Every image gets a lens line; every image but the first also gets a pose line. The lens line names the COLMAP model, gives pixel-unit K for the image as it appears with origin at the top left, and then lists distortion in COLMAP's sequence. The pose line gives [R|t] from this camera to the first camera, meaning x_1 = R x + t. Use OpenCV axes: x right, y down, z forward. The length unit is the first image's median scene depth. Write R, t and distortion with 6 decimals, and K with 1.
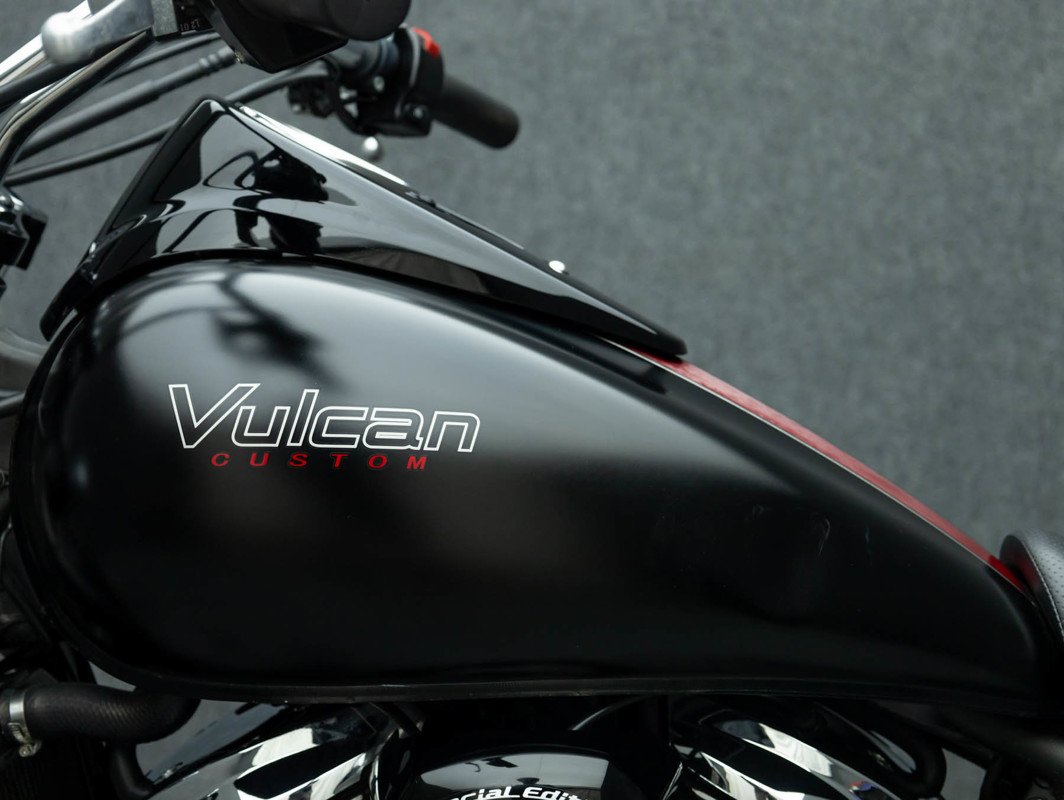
lens RADIAL K [[1929.3, 0, 538.9], [0, 1929.3, 406.8], [0, 0, 1]] dist [0.116236, 0.000000]
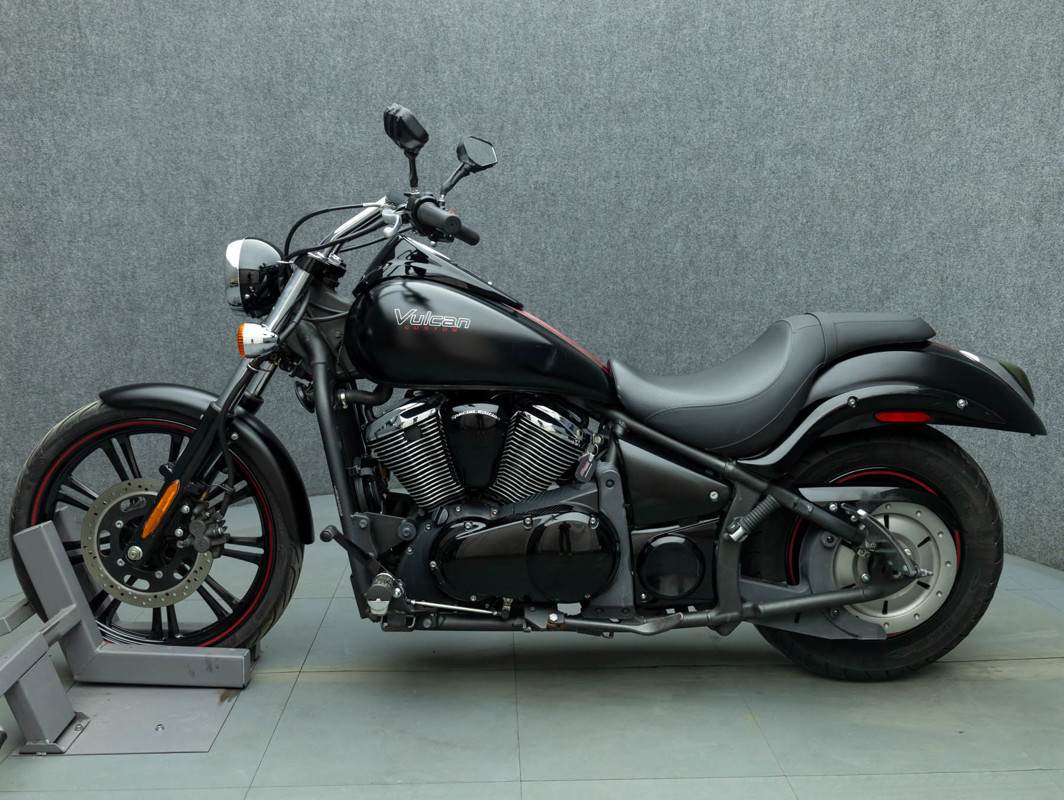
lens RADIAL K [[952.9, 0, 529.6], [0, 952.9, 398.3], [0, 0, 1]] dist [-0.012216, 0.009119]
pose [[0.997956, 0.031301, 0.055709, -0.007616], [-0.034201, 0.998068, 0.051878, 0.038936], [-0.053978, -0.053677, 0.997098, -0.651041]]
